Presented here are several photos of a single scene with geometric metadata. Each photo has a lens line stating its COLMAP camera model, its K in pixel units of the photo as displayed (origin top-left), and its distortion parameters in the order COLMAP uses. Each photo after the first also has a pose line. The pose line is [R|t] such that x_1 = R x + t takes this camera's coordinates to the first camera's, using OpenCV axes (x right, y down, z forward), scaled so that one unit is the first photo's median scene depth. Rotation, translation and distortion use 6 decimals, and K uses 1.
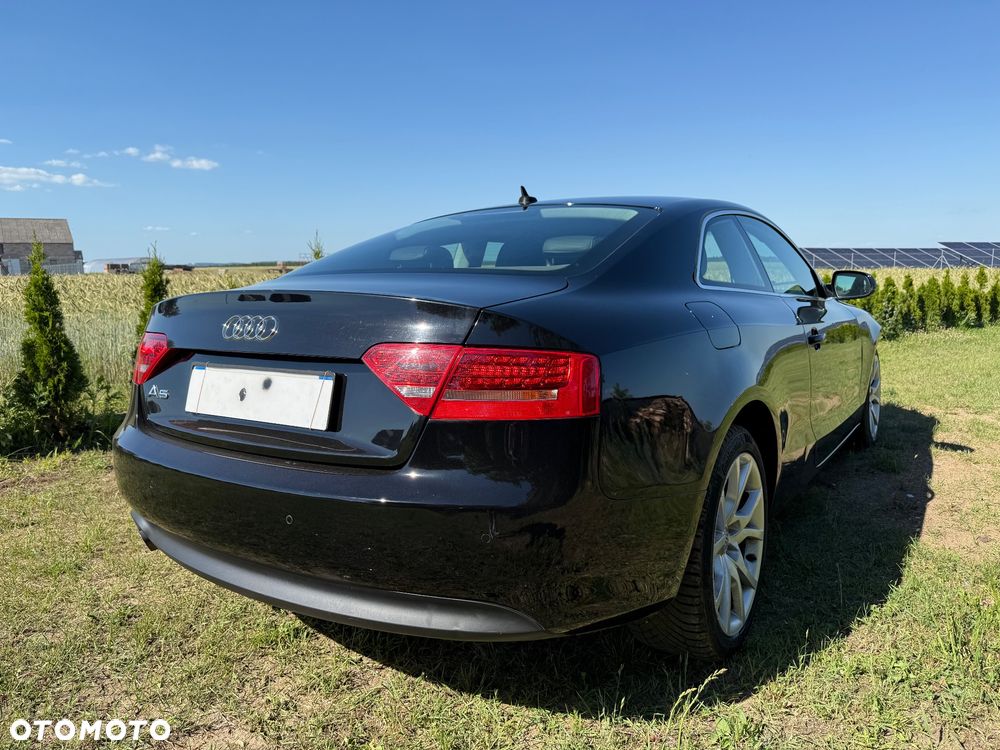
lens RADIAL K [[699.5, 0, 486.3], [0, 699.5, 364.9], [0, 0, 1]] dist [0.003296, -0.001363]
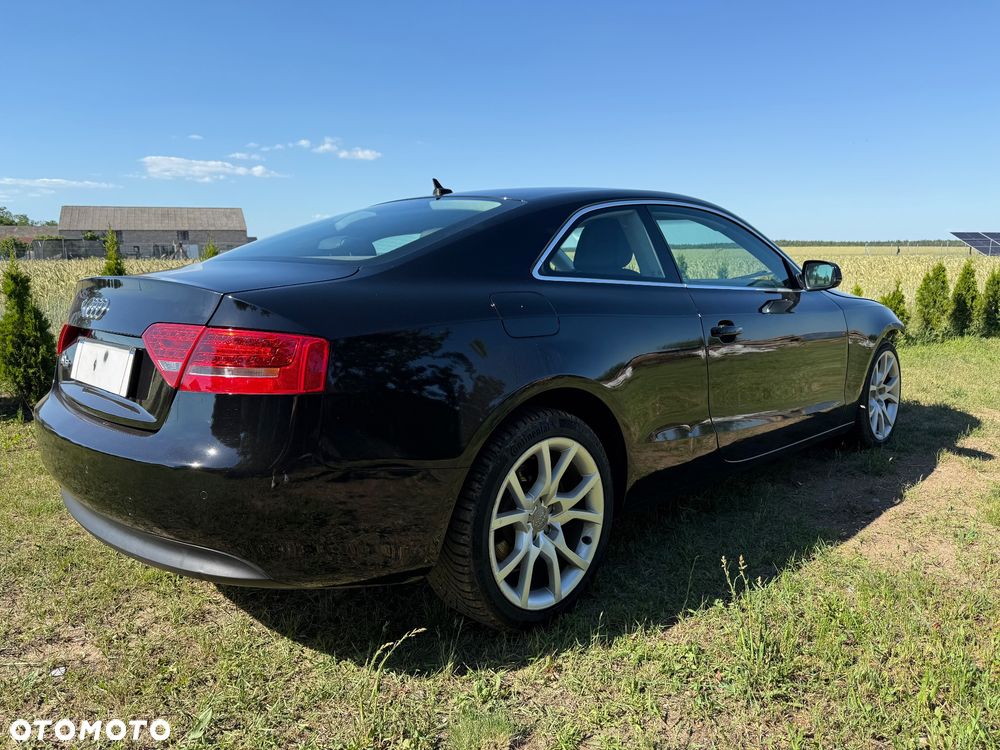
lens RADIAL K [[691.8, 0, 497.1], [0, 691.8, 370.7], [0, 0, 1]] dist [0.005503, -0.004920]
pose [[0.982682, 0.031931, -0.182527, 0.445258], [-0.026310, 0.999105, 0.033135, -0.004539], [0.183422, -0.027759, 0.982642, -0.020536]]
